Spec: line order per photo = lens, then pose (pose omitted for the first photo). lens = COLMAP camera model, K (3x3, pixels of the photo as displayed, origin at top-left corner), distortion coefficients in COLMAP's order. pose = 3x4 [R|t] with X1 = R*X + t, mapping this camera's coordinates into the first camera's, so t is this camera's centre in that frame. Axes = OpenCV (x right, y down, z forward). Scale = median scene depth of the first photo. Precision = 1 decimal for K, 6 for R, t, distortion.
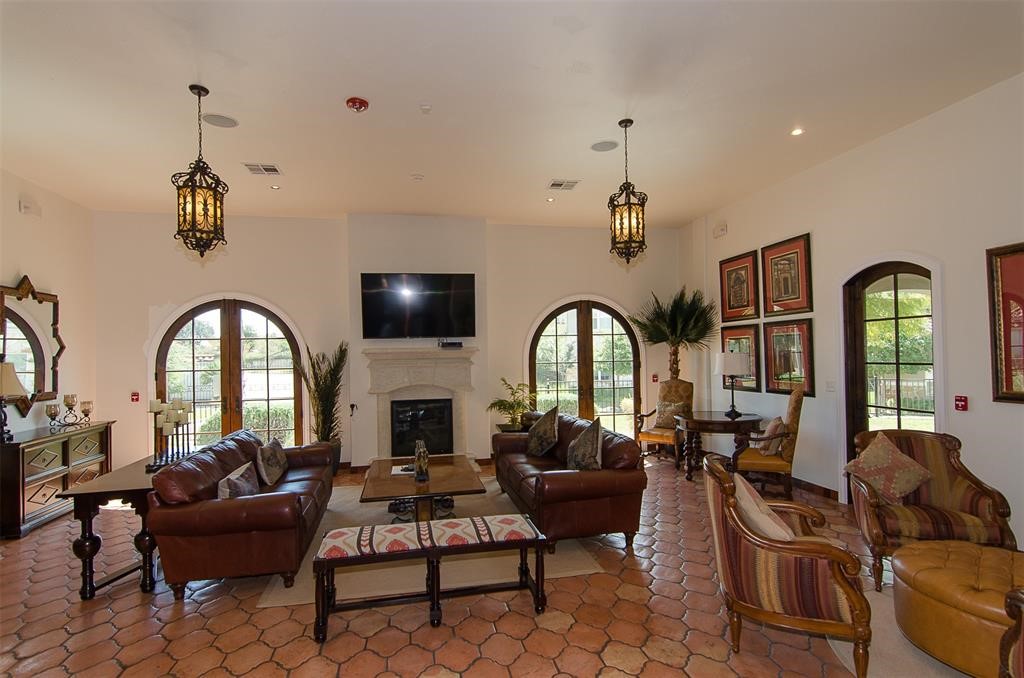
lens RADIAL K [[527.3, 0, 512.0], [0, 527.3, 339.0], [0, 0, 1]] dist [-0.003380, 0.000008]
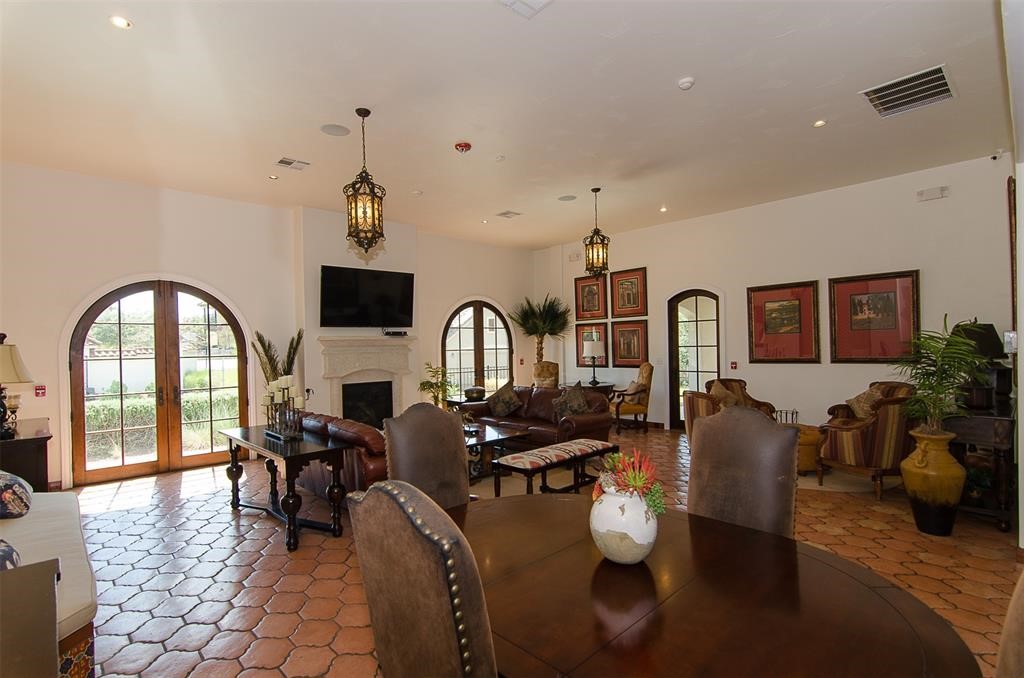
lens RADIAL K [[527.3, 0, 512.0], [0, 527.3, 339.0], [0, 0, 1]] dist [-0.003380, 0.000008]
pose [[0.831127, 0.009014, 0.556010, -0.558142], [-0.010493, 0.999945, -0.000527, 0.020843], [-0.555984, -0.005396, 0.831175, -0.100461]]
